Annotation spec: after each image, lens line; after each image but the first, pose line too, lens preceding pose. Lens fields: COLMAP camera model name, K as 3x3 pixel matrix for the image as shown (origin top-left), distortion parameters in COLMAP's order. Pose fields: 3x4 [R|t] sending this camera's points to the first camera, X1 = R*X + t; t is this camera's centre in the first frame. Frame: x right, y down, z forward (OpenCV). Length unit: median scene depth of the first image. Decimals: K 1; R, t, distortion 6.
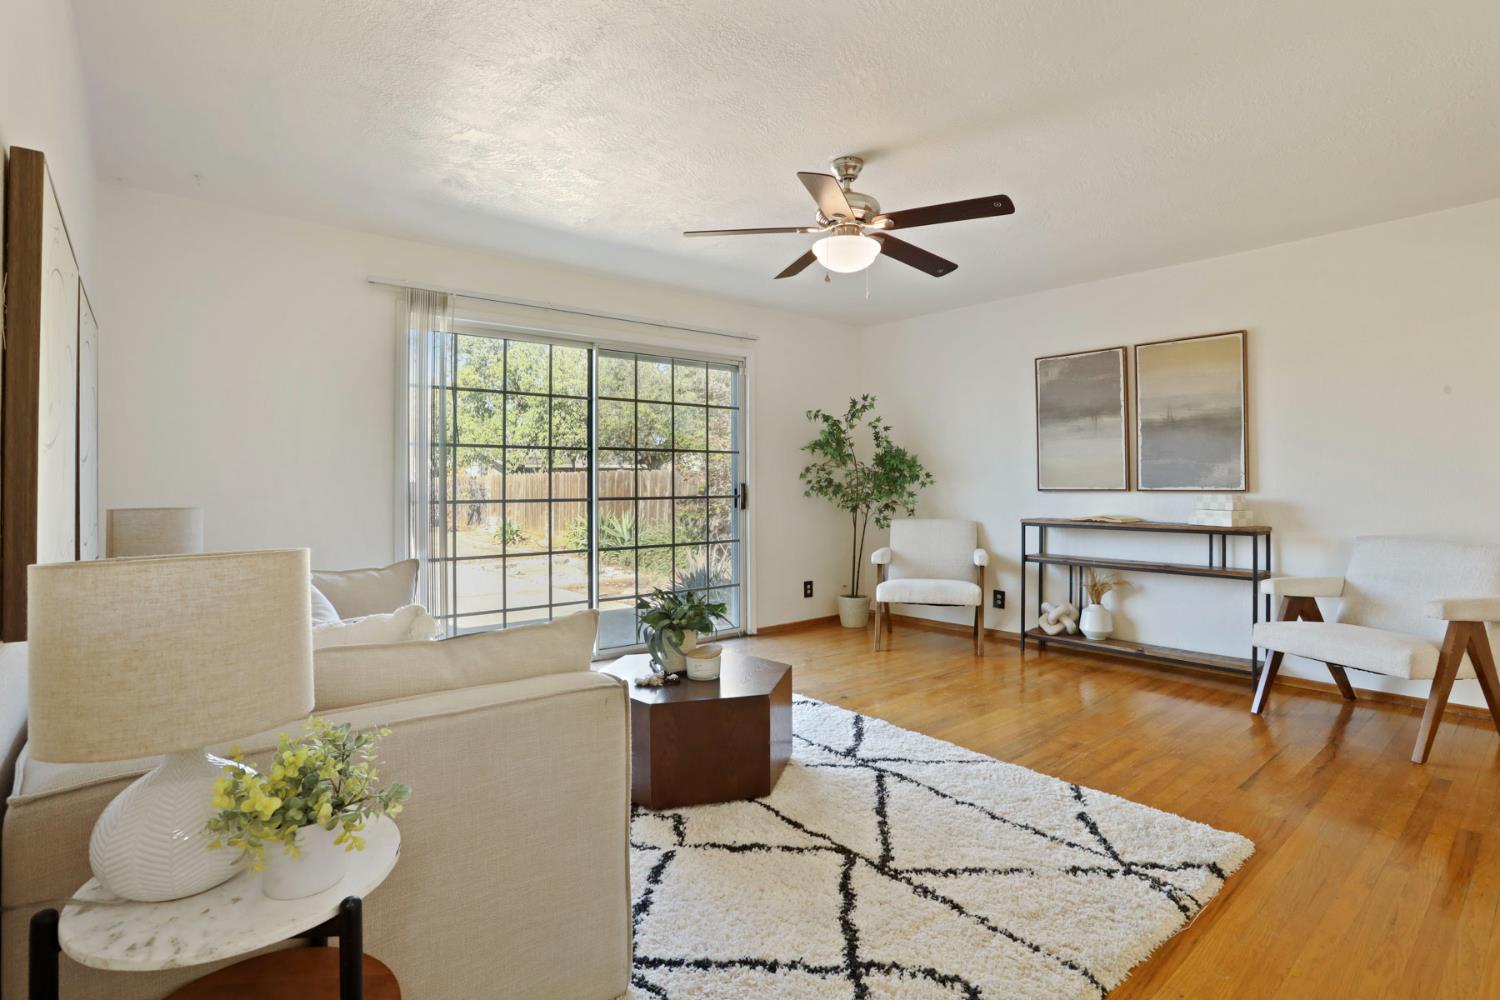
lens RADIAL K [[735.2, 0, 739.7], [0, 735.2, 488.4], [0, 0, 1]] dist [-0.067900, 0.028280]
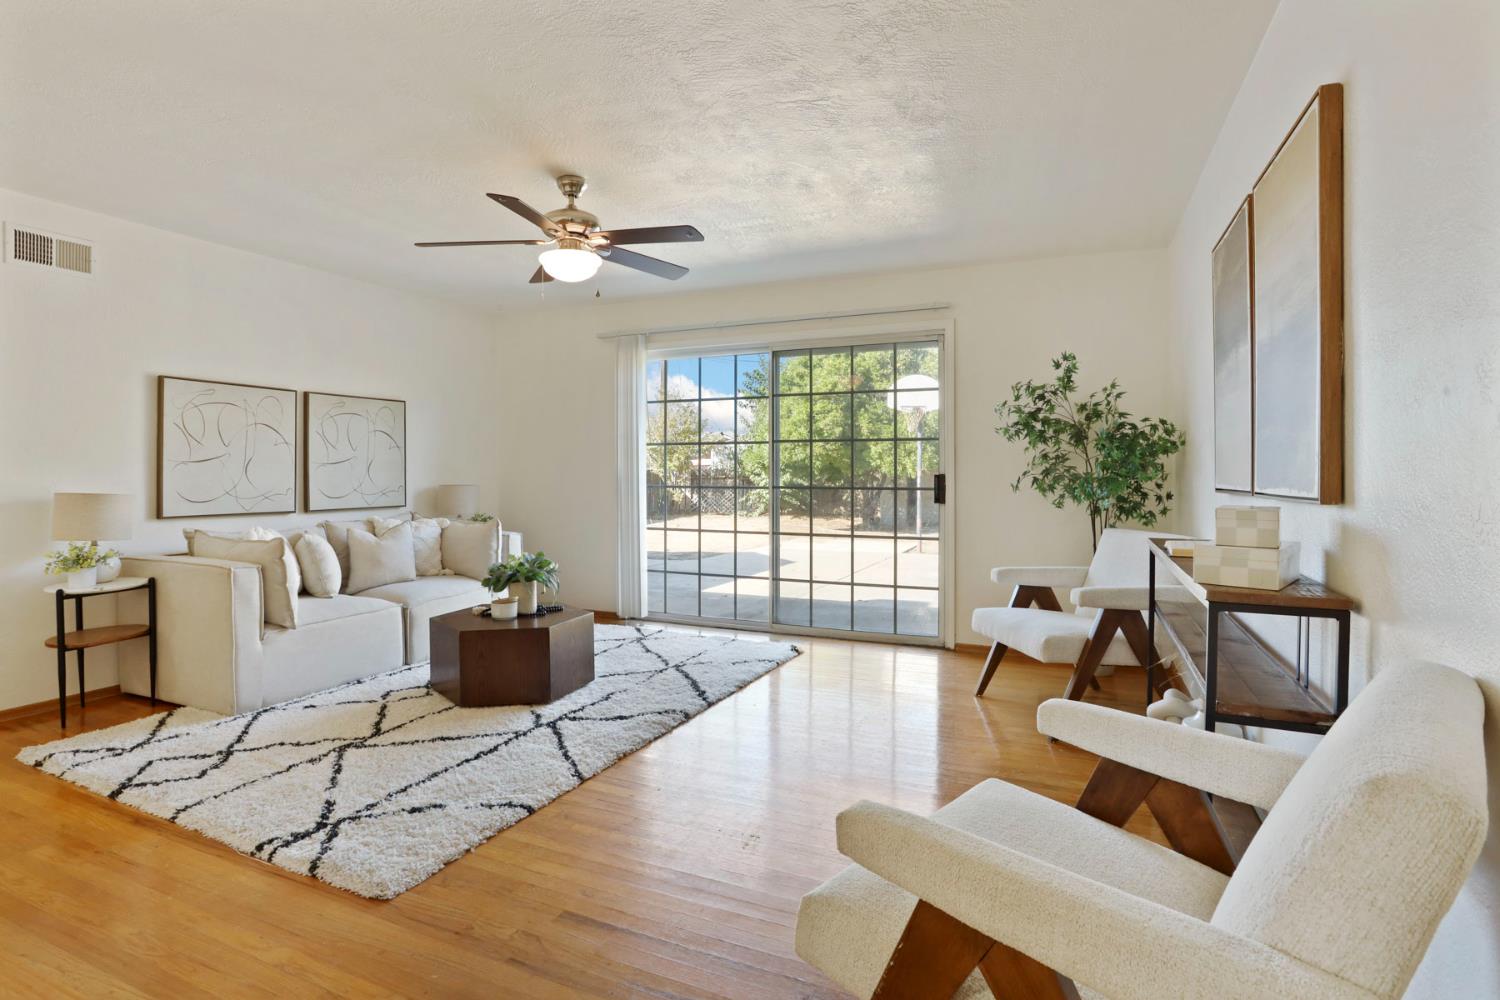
lens RADIAL K [[735.2, 0, 749.2], [0, 735.2, 490.6], [0, 0, 1]] dist [-0.067900, 0.028280]
pose [[0.448491, 0.027924, -0.893351, 0.849545], [-0.010820, 0.999608, 0.025814, -0.008644], [0.893722, -0.001911, 0.448617, 0.510750]]
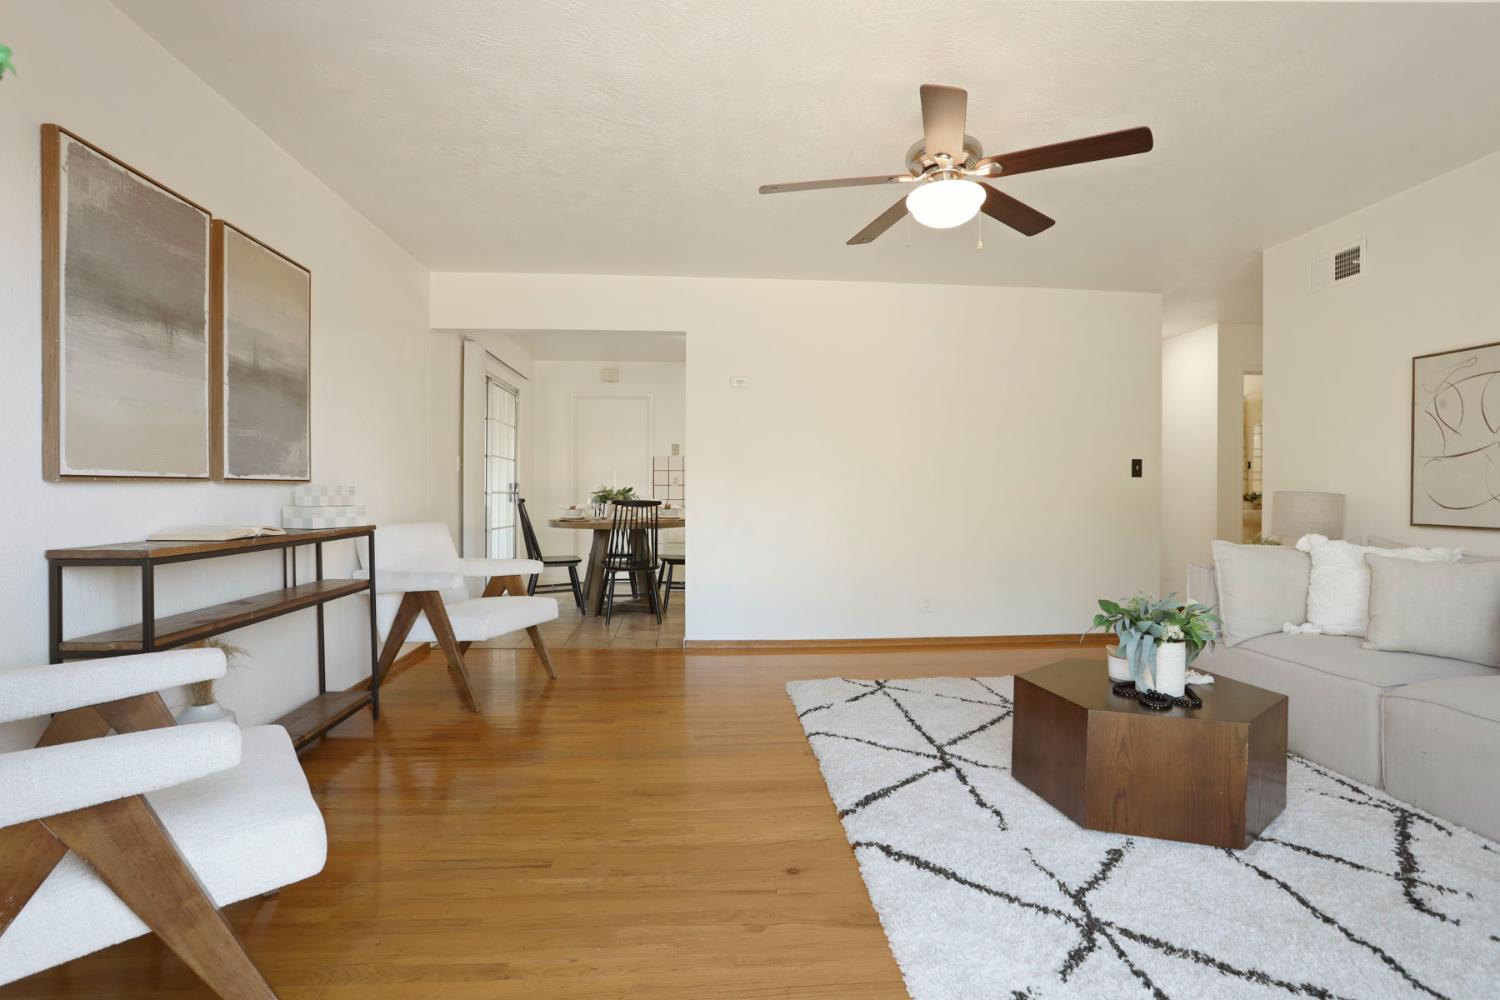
lens RADIAL K [[735.2, 0, 750.9], [0, 735.2, 499.8], [0, 0, 1]] dist [-0.067900, 0.028280]
pose [[-0.818746, -0.002565, 0.574150, -0.112962], [0.006622, 0.999881, 0.013911, 0.014369], [-0.574117, 0.015191, -0.818632, 1.265634]]
